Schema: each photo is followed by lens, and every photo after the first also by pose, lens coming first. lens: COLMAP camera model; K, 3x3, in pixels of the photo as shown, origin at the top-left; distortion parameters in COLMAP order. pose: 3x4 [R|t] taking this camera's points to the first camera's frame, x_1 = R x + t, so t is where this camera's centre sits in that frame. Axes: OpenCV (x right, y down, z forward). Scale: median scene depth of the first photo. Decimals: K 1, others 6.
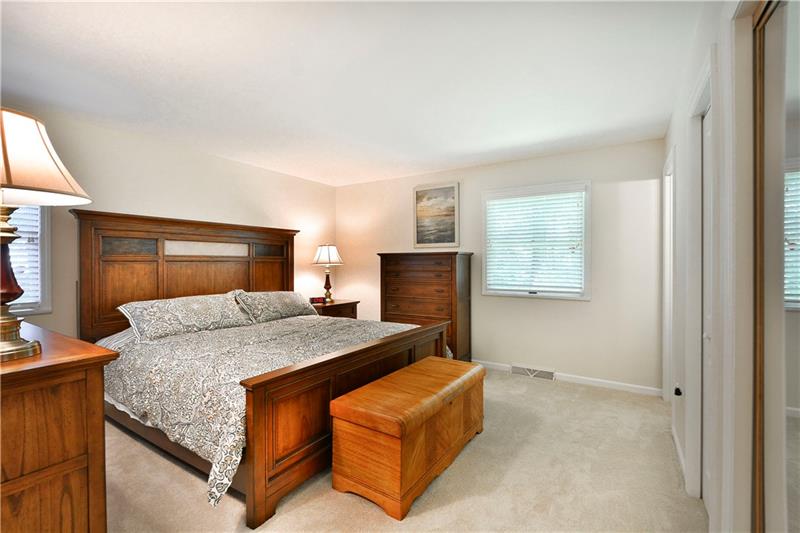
lens RADIAL K [[360.8, 0, 399.8], [0, 360.8, 265.9], [0, 0, 1]] dist [-0.002600, -0.003719]
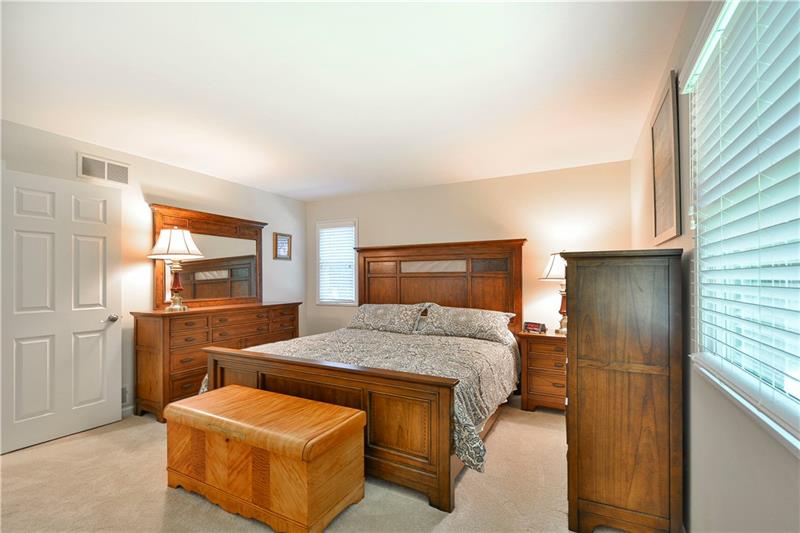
lens RADIAL K [[360.8, 0, 399.1], [0, 360.8, 272.9], [0, 0, 1]] dist [-0.002600, -0.003719]
pose [[0.081084, -0.018252, -0.996540, 0.620529], [-0.003207, 0.999822, -0.018573, -0.004859], [0.996702, 0.004702, 0.081011, 0.789783]]
